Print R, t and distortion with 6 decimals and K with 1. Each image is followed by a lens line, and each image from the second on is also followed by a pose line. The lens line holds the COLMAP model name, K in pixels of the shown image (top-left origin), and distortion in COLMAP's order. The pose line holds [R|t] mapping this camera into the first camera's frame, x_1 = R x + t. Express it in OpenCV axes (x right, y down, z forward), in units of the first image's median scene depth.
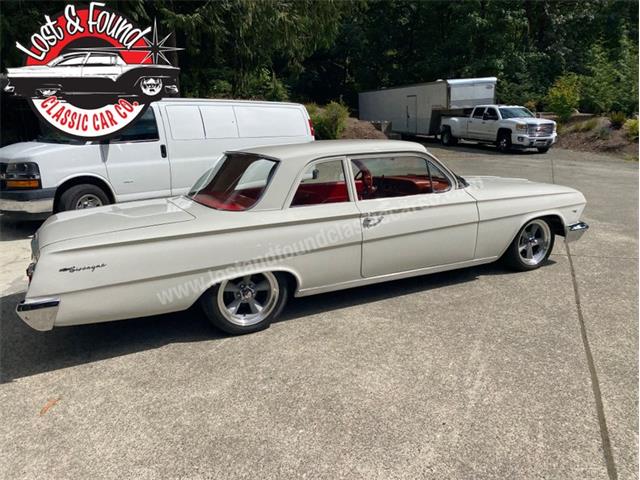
lens RADIAL K [[487.3, 0, 324.4], [0, 487.3, 239.6], [0, 0, 1]] dist [0.024979, -0.025111]
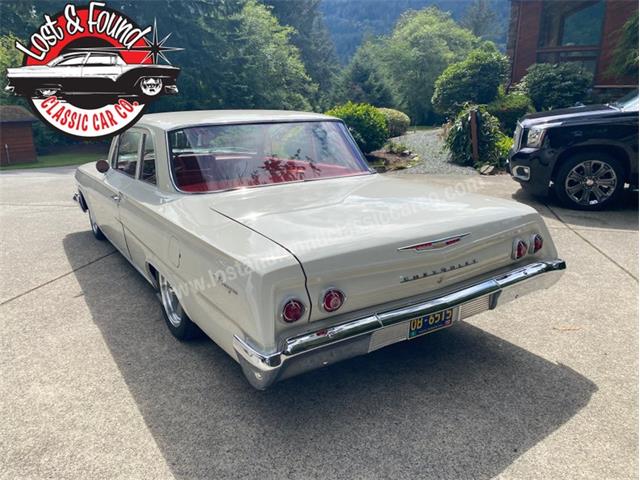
lens RADIAL K [[487.3, 0, 323.7], [0, 487.3, 242.0], [0, 0, 1]] dist [0.024979, -0.025111]
pose [[-0.111061, -0.229490, 0.966954, -0.592132], [0.242304, 0.937358, 0.250296, -0.100711], [-0.963823, 0.262094, -0.048498, 0.593906]]
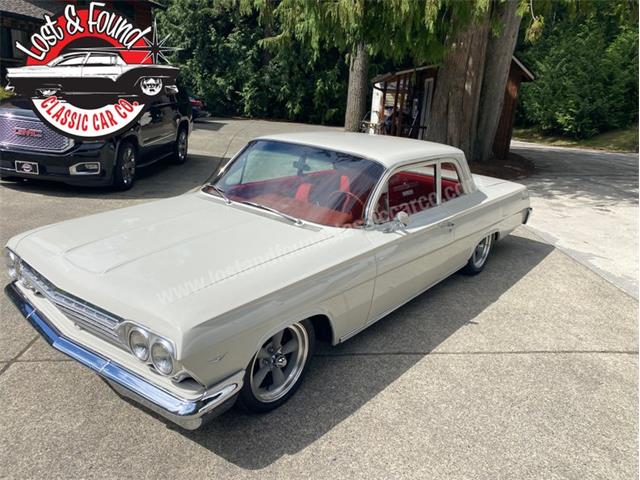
lens RADIAL K [[487.3, 0, 325.1], [0, 487.3, 243.0], [0, 0, 1]] dist [0.024979, -0.025111]
pose [[-0.903613, 0.110468, -0.413859, 0.296590], [-0.124145, 0.857167, 0.499853, -0.310880], [0.409964, 0.503053, -0.760833, 1.139645]]
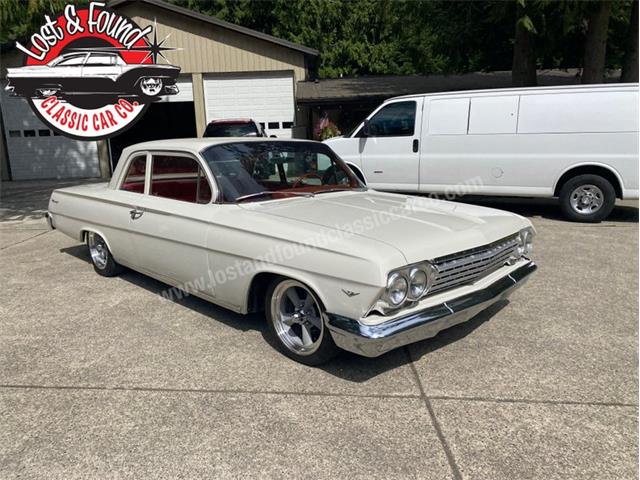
lens RADIAL K [[487.3, 0, 323.9], [0, 487.3, 242.4], [0, 0, 1]] dist [0.024979, -0.025111]
pose [[0.316031, 0.224638, -0.921771, 0.656258], [-0.204736, 0.964821, 0.164935, -0.127985], [0.926395, 0.136595, 0.350904, 0.547785]]
